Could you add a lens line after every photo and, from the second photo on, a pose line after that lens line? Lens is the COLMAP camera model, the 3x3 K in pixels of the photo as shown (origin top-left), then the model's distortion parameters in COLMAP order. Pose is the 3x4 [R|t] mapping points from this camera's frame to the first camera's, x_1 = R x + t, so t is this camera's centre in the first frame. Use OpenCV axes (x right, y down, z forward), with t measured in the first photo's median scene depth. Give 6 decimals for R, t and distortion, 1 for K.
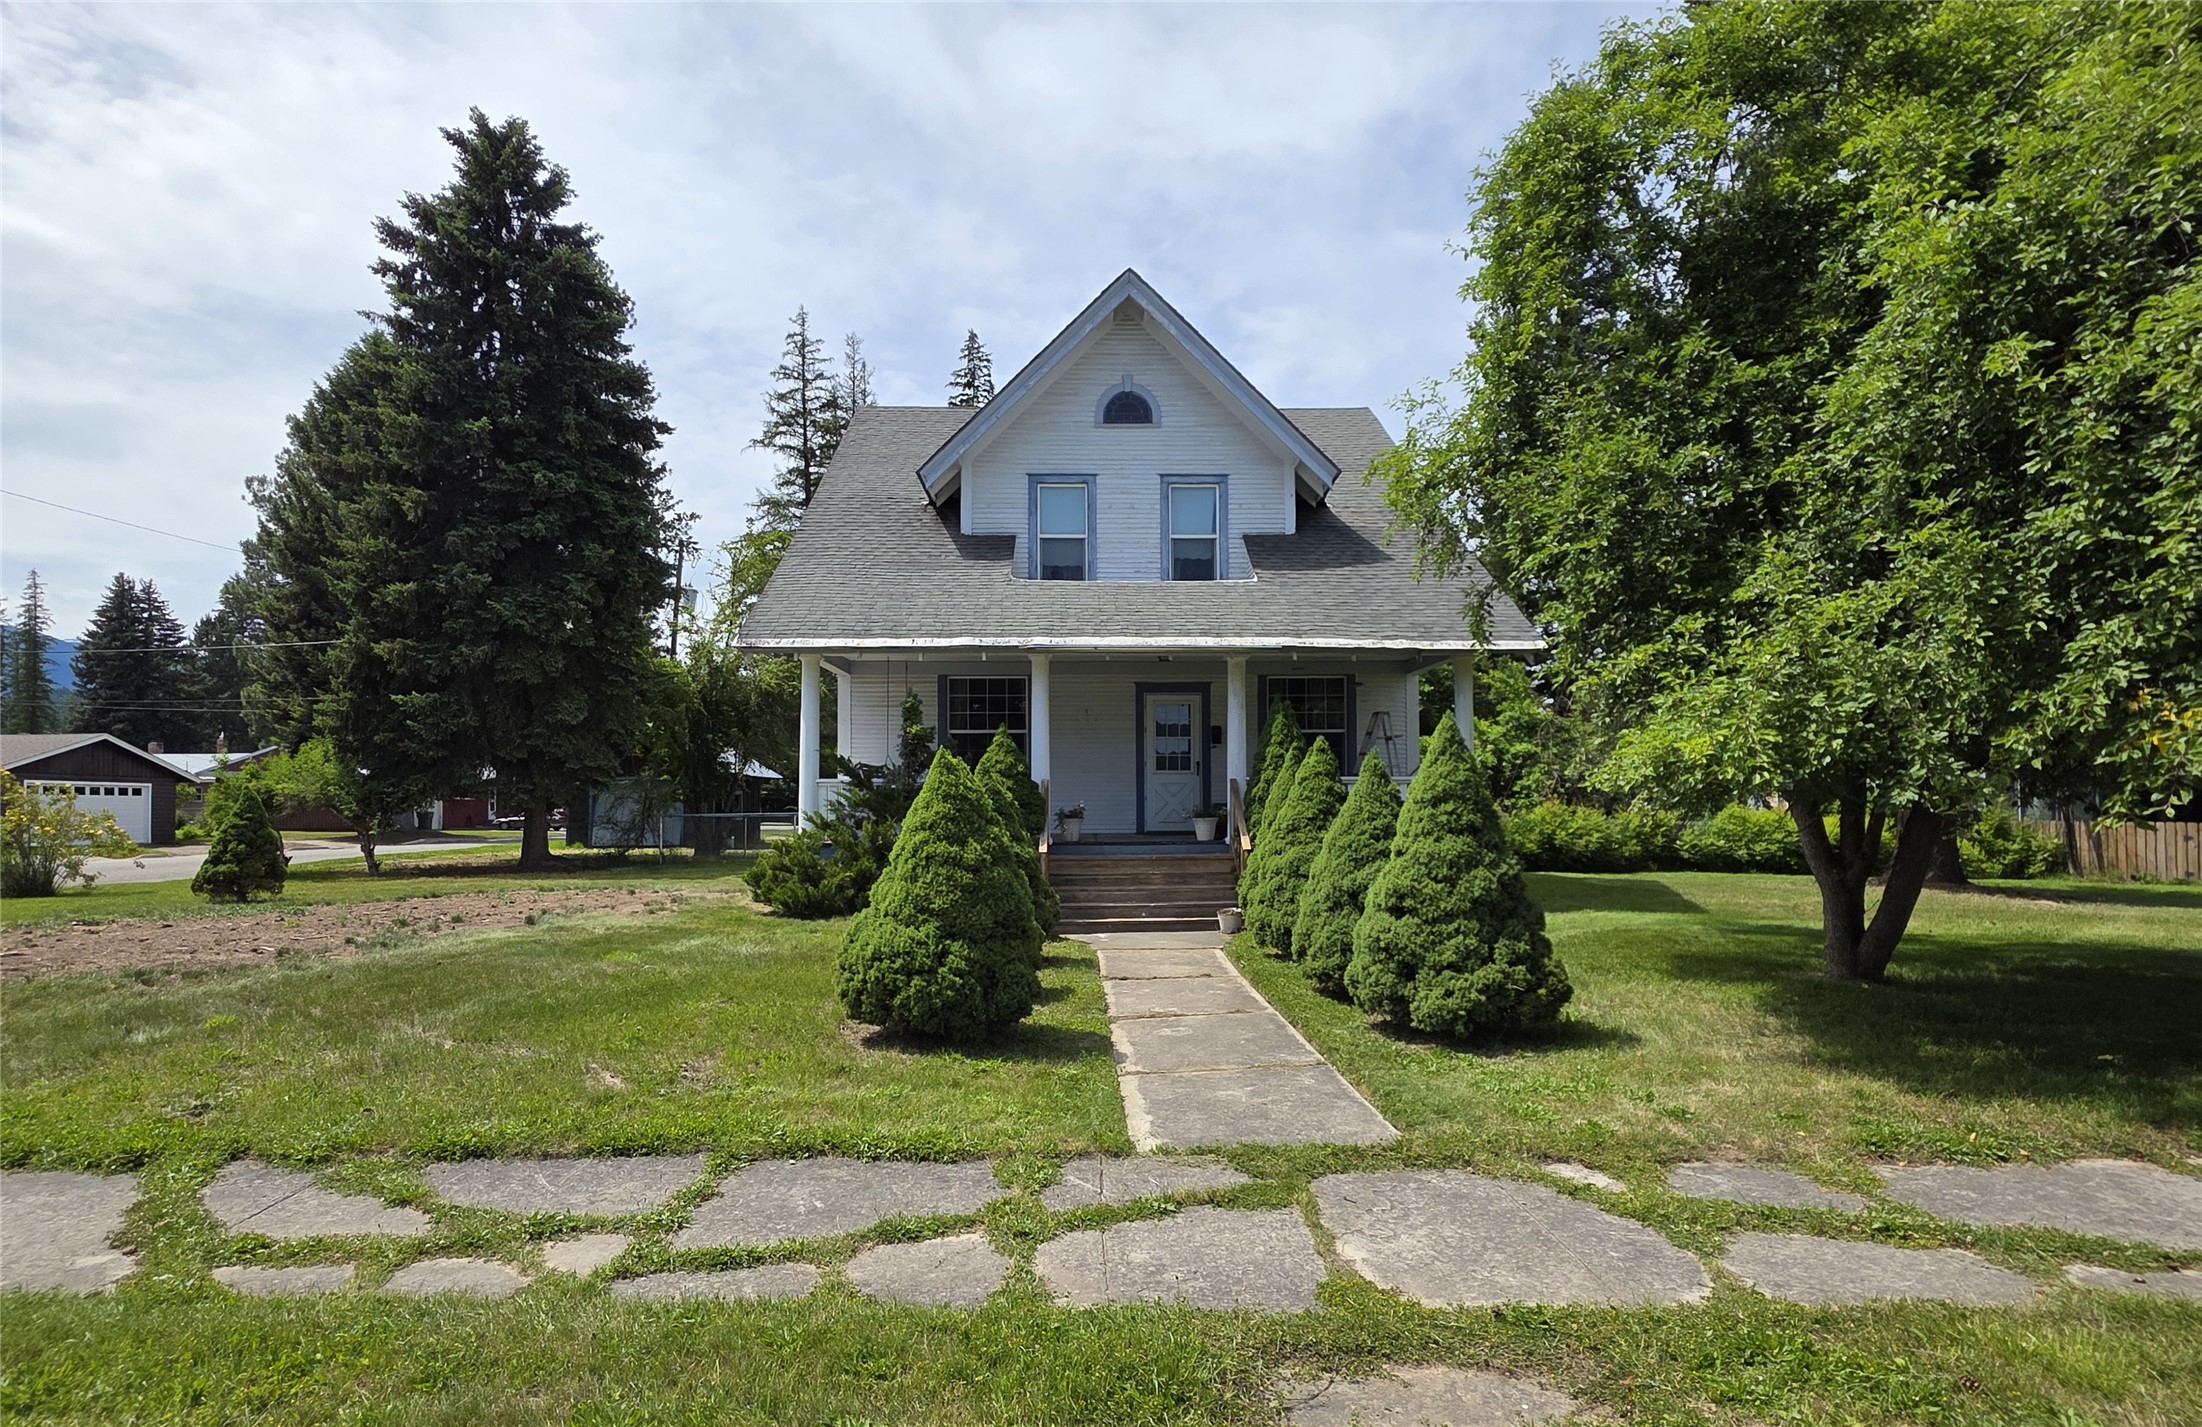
lens RADIAL K [[1119.4, 0, 1087.3], [0, 1119.4, 775.9], [0, 0, 1]] dist [0.003702, 0.001171]
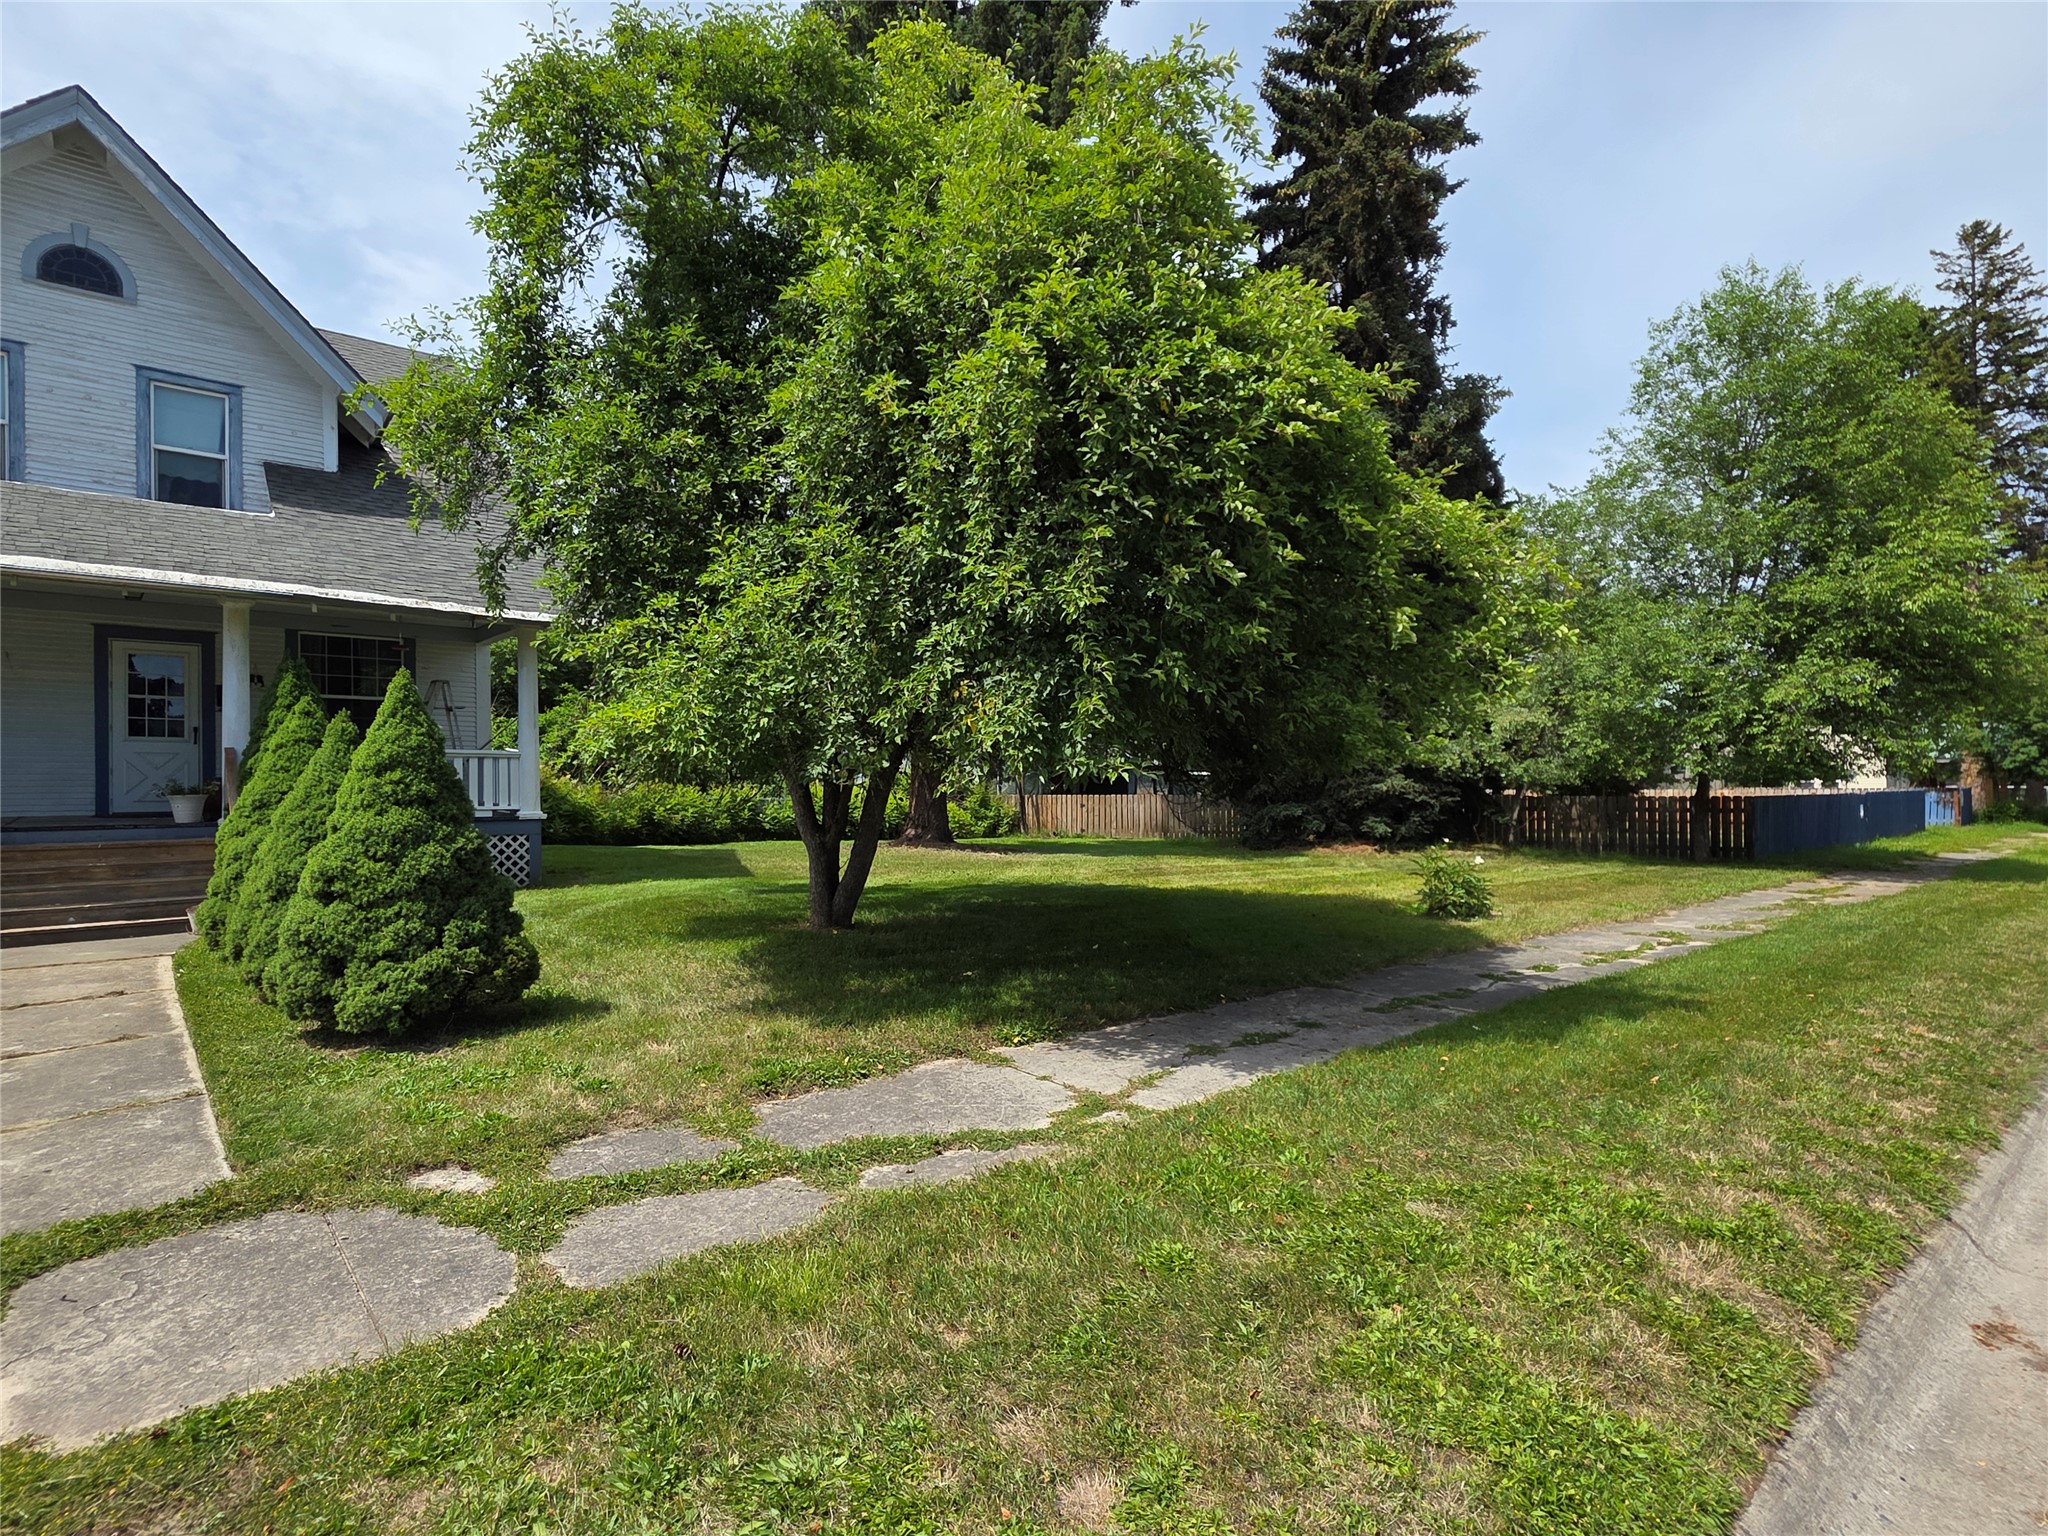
lens RADIAL K [[1026.9, 0, 1022.1], [0, 1026.9, 782.9], [0, 0, 1]] dist [0.003798, -0.001805]
pose [[0.772276, 0.001999, 0.635284, 0.151099], [-0.016445, 0.999723, 0.016845, 0.009110], [-0.635074, -0.023456, 0.772095, 0.045071]]
